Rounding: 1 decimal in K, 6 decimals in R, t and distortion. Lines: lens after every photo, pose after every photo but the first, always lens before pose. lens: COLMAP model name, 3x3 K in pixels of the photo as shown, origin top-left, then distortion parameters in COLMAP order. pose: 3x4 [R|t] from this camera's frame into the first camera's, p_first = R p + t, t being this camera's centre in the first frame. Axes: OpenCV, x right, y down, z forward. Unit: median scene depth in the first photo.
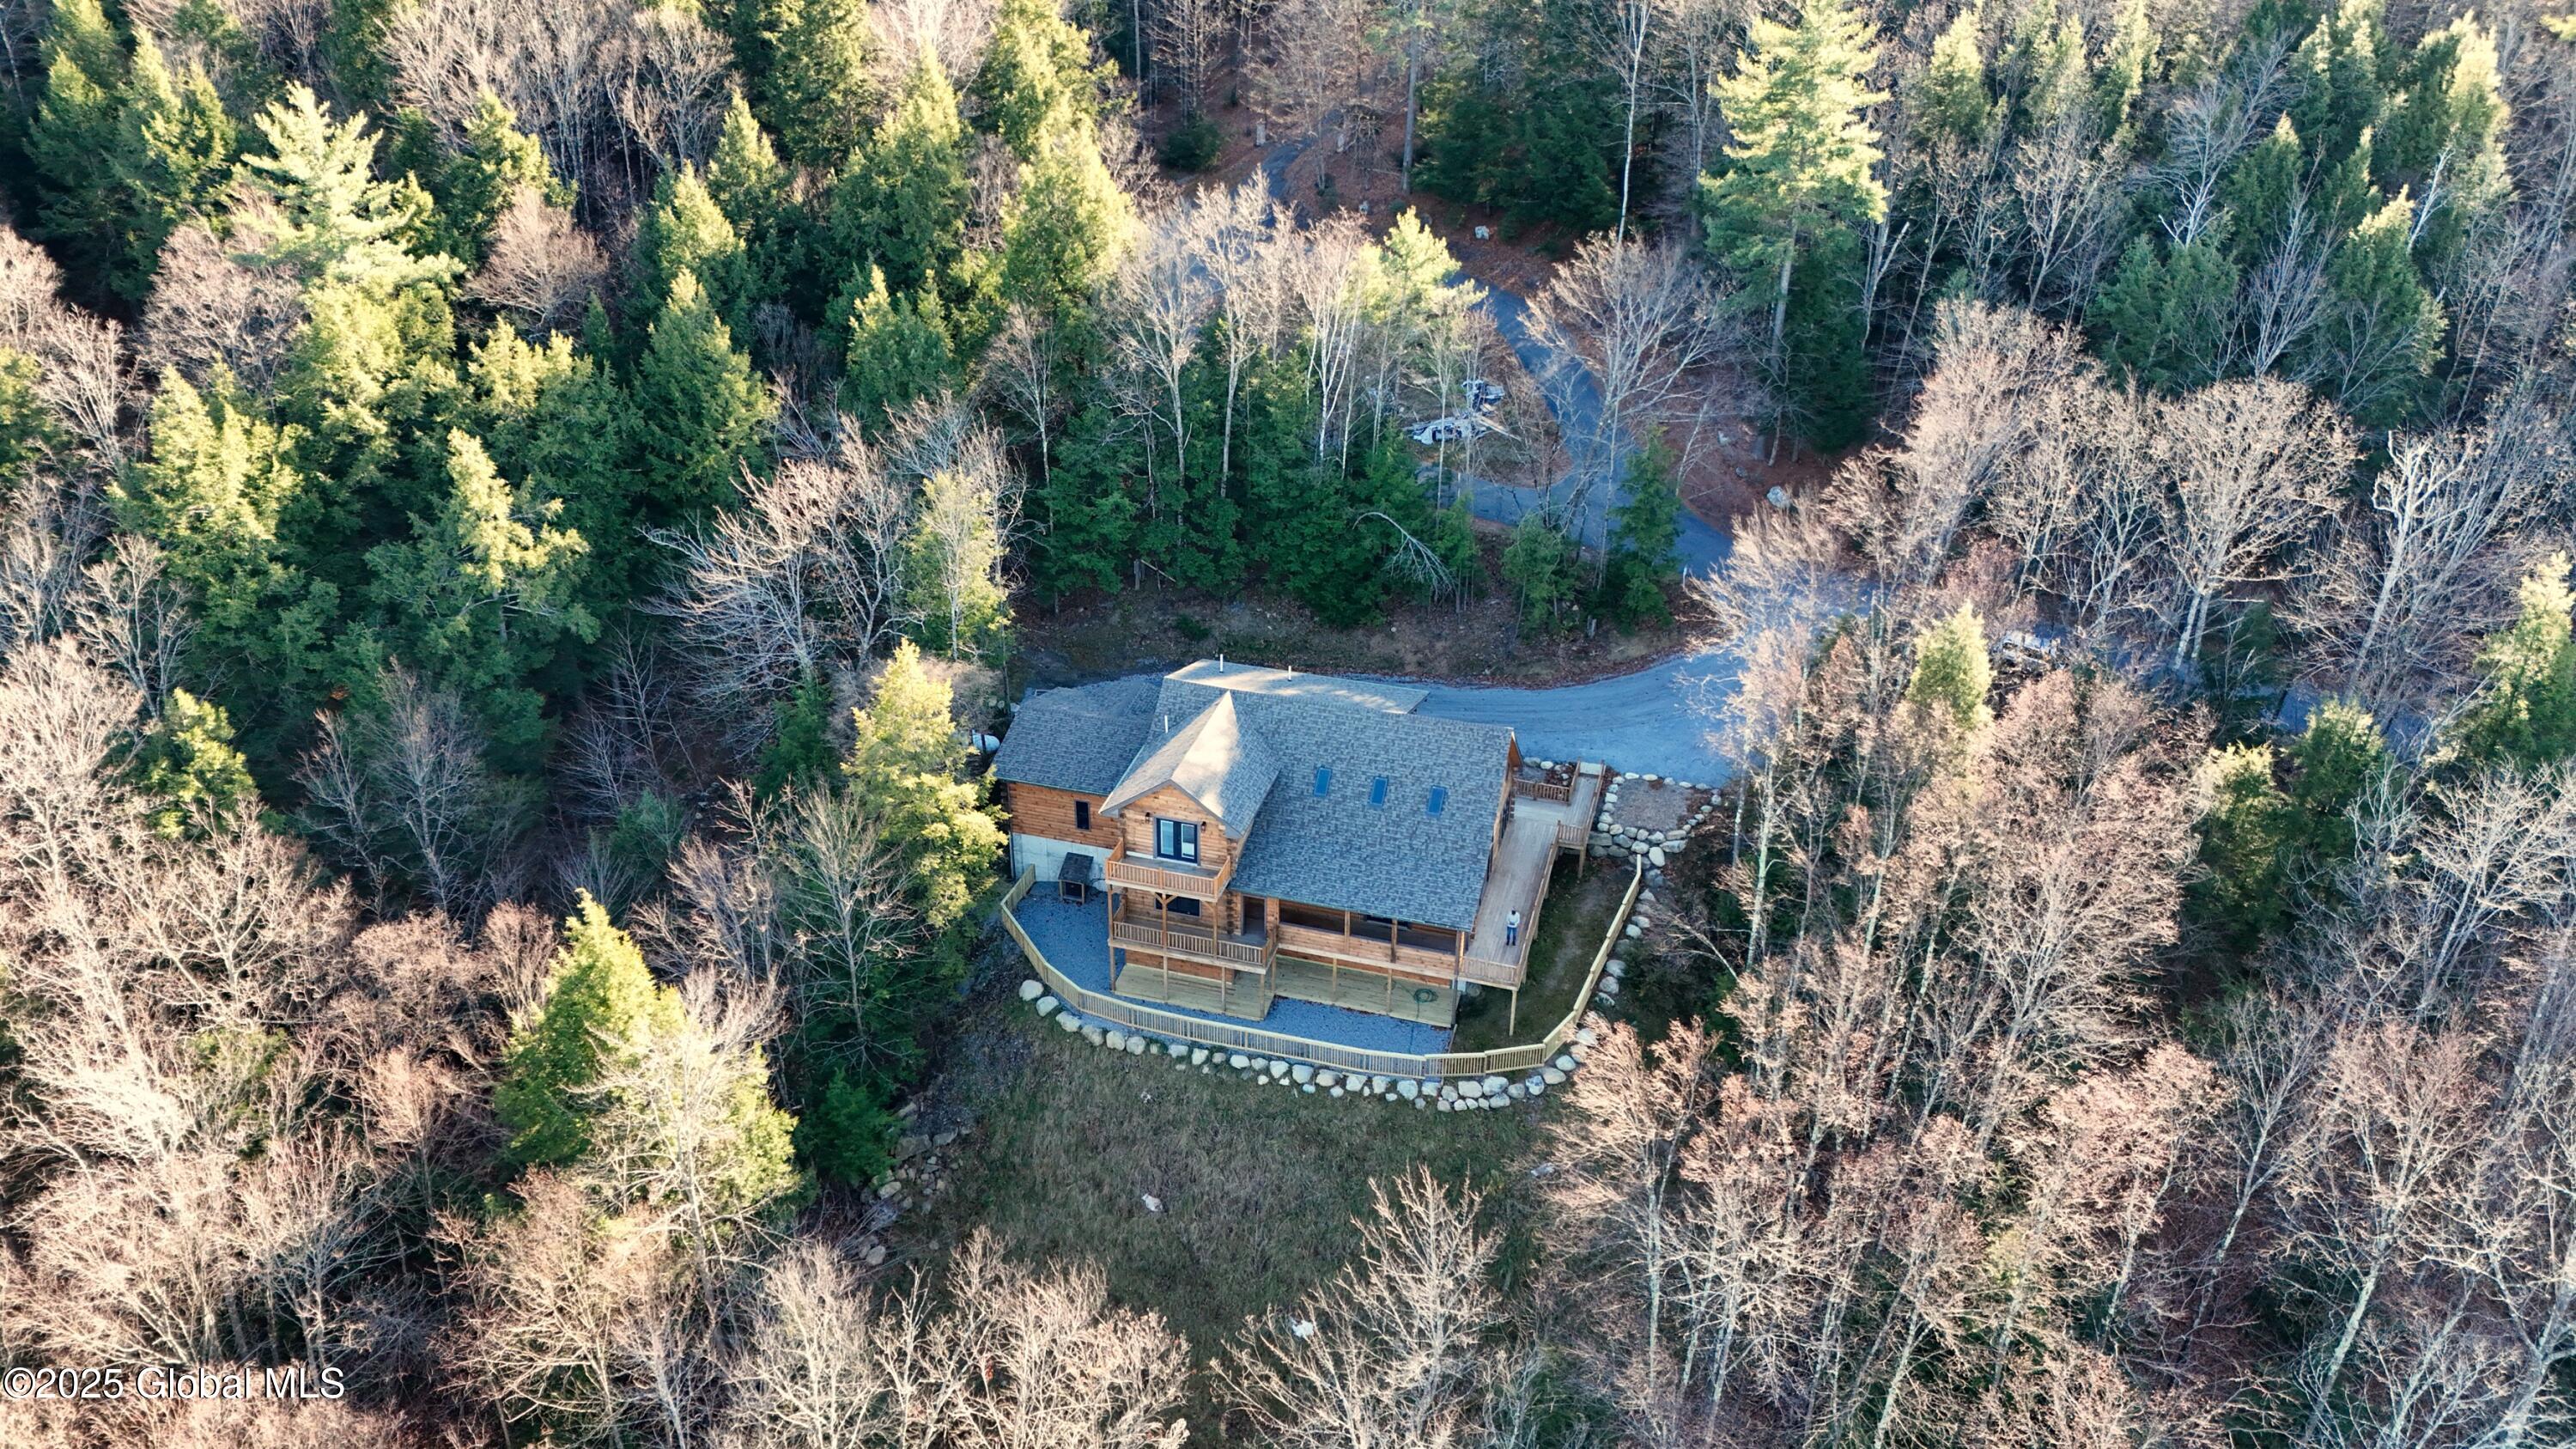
lens RADIAL K [[1874.1, 0, 1302.8], [0, 1874.1, 732.0], [0, 0, 1]] dist [0.099667, -0.107263]
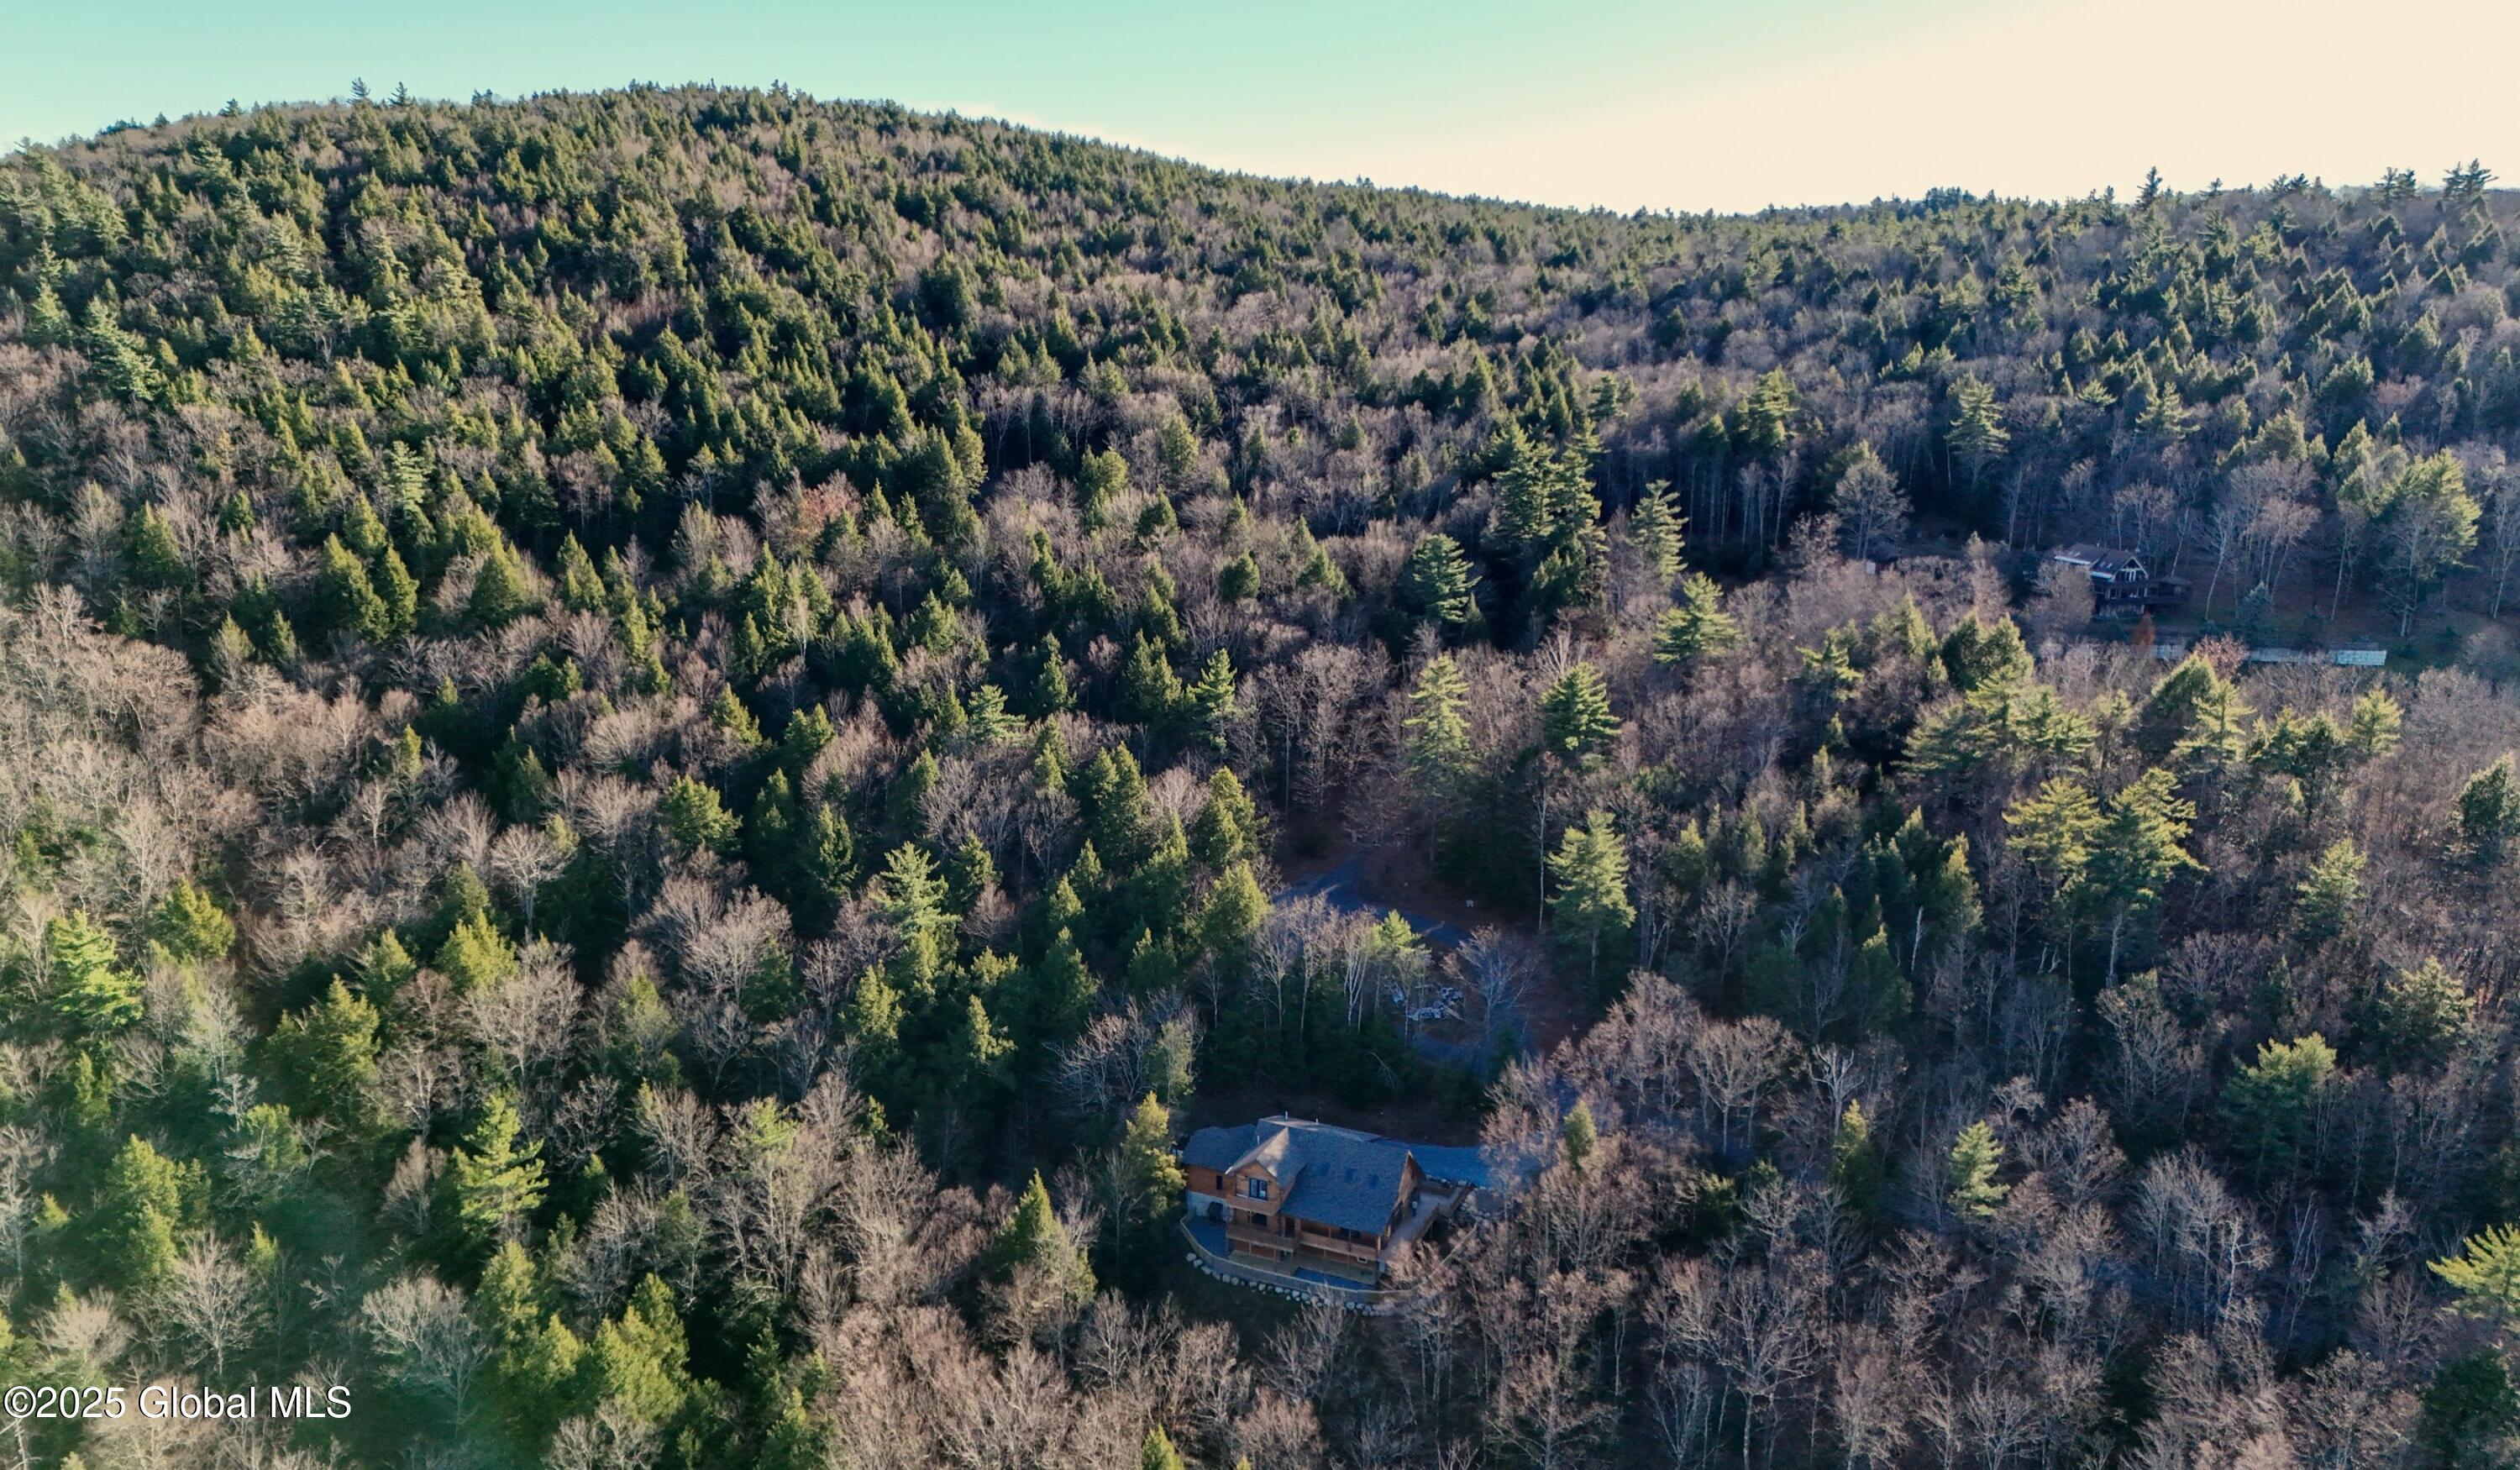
lens RADIAL K [[1940.2, 0, 1227.5], [0, 1940.2, 666.5], [0, 0, 1]] dist [0.098599, -0.006794]
pose [[0.989679, 0.027914, -0.140555, 0.192683], [-0.071291, 0.946759, -0.313949, 0.185783], [0.124309, 0.320729, 0.938978, -1.315157]]
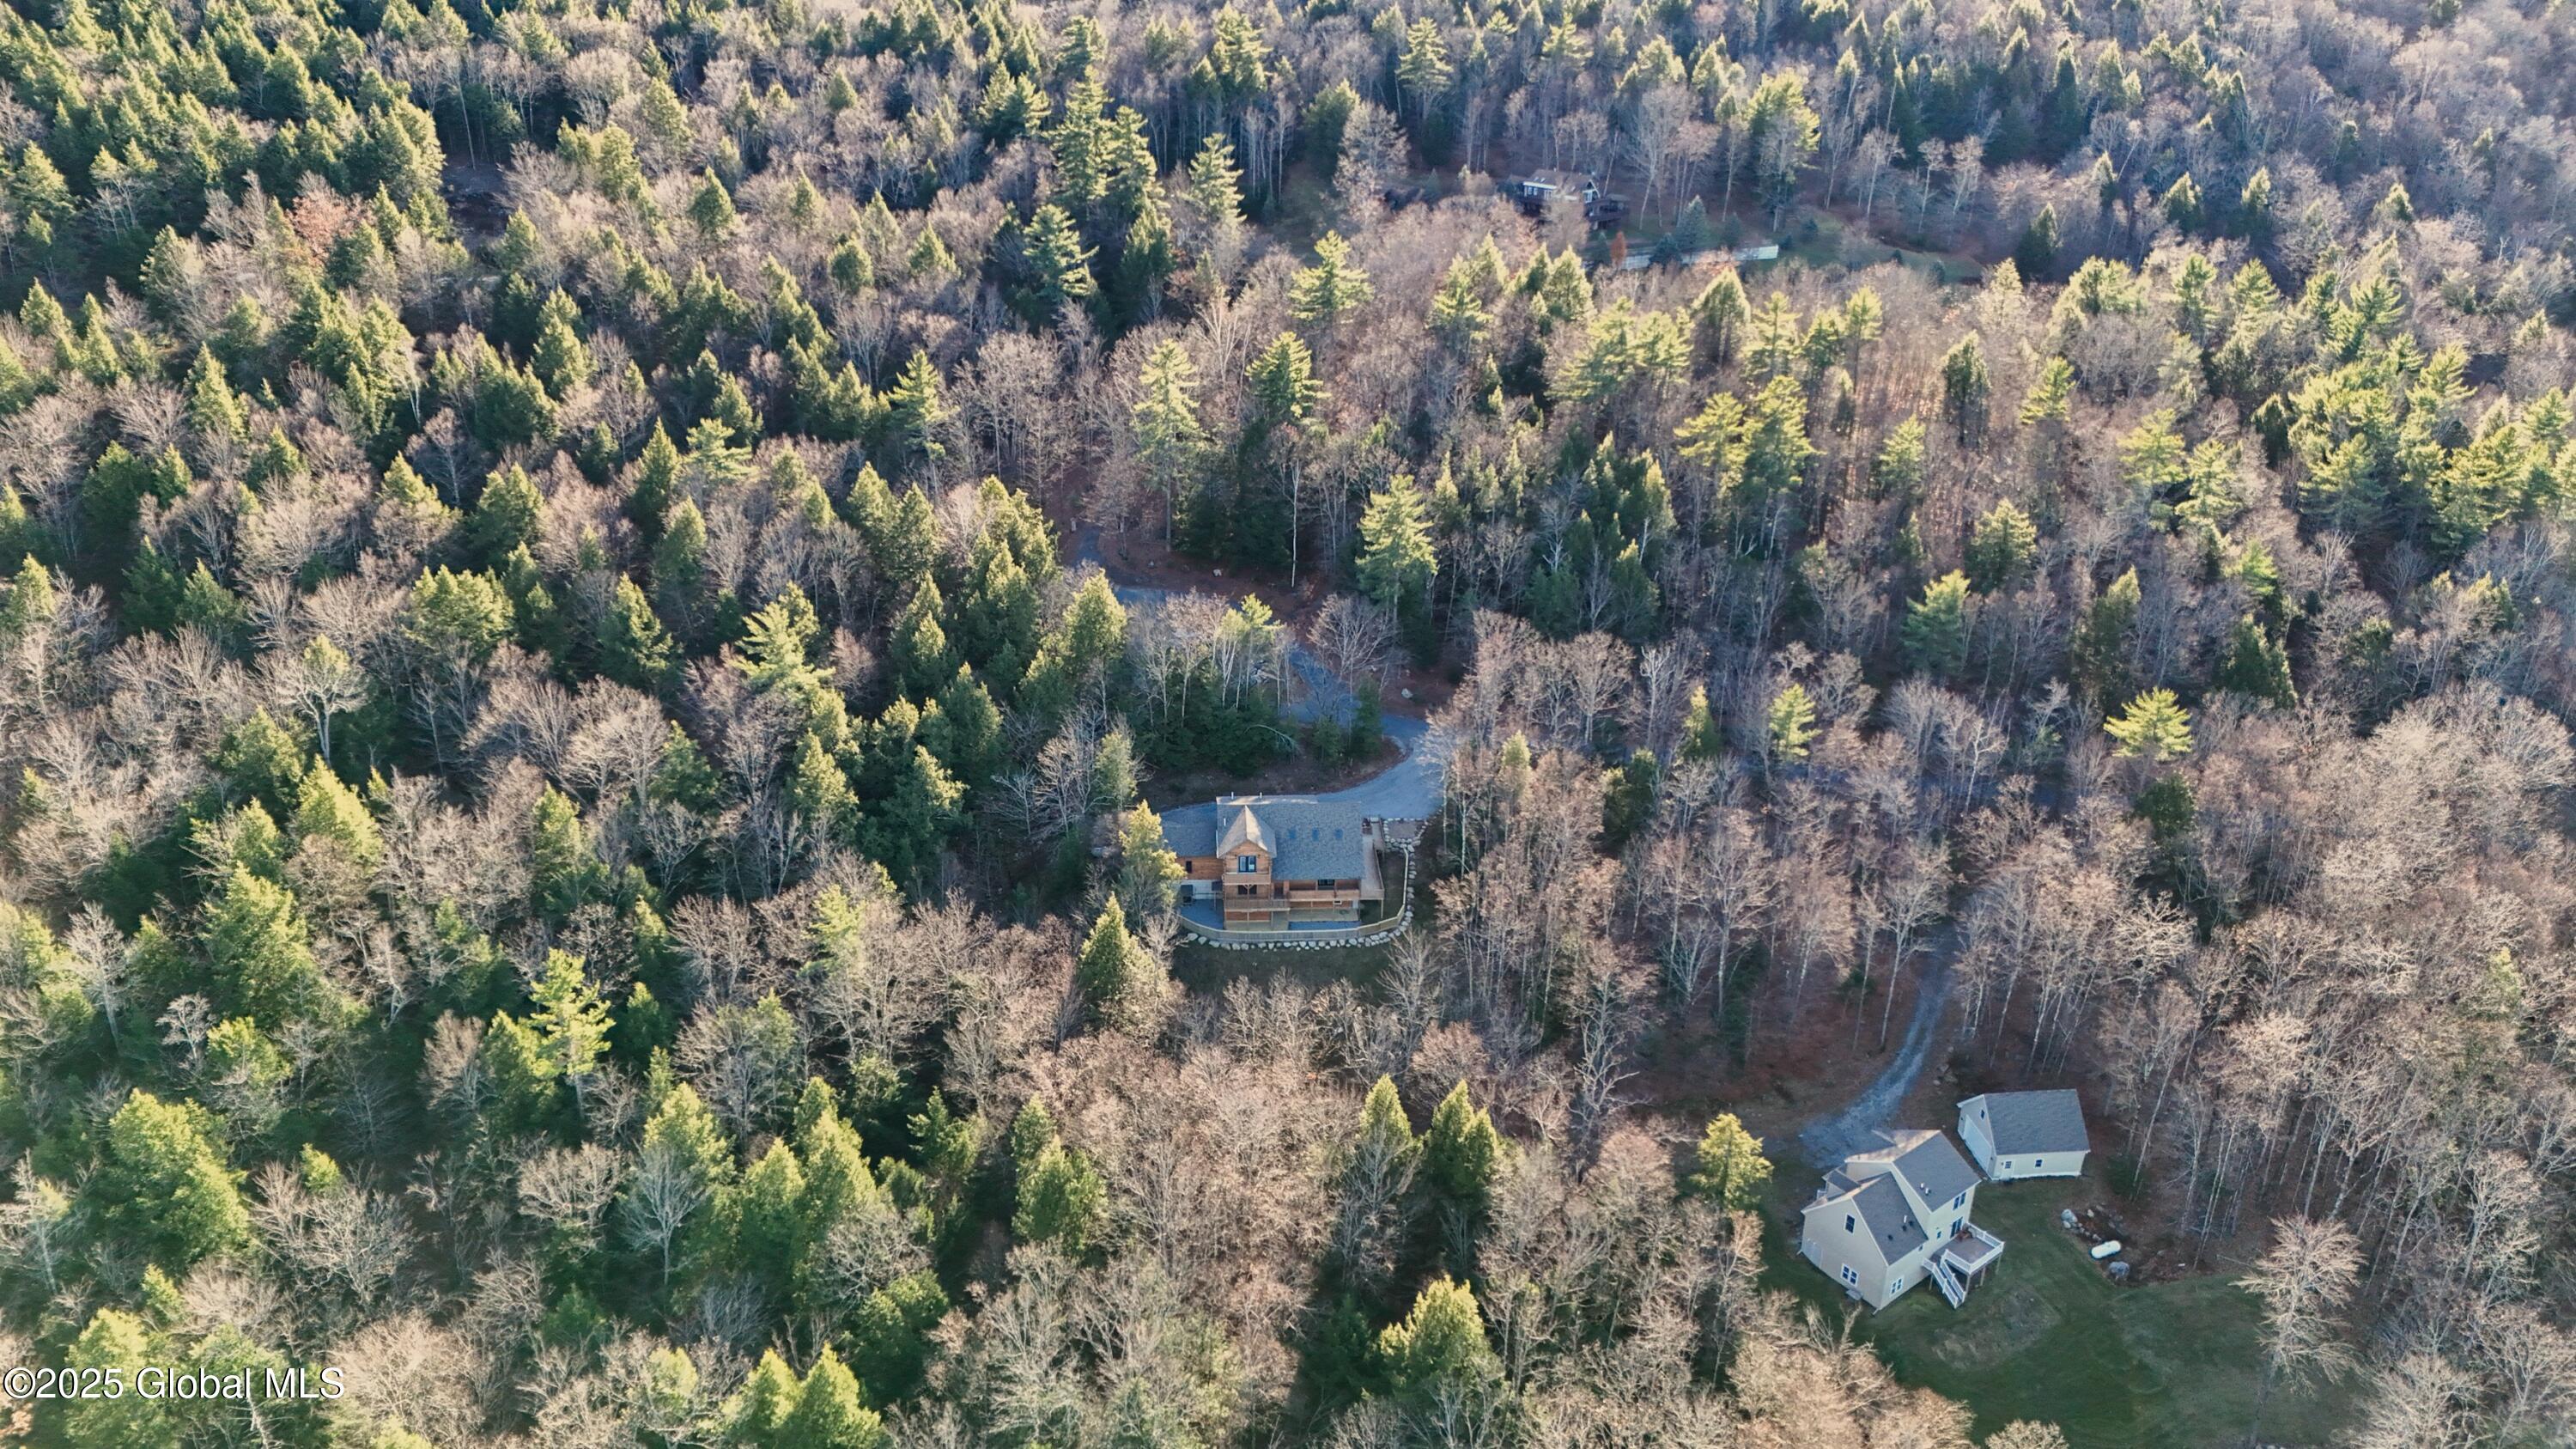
lens RADIAL K [[1874.1, 0, 1302.8], [0, 1874.1, 732.0], [0, 0, 1]] dist [0.099667, -0.107263]
pose [[0.947160, -0.135579, 0.290699, -0.635714], [0.161370, 0.984648, -0.066549, 0.056346], [-0.277214, 0.109943, 0.954497, -1.311871]]
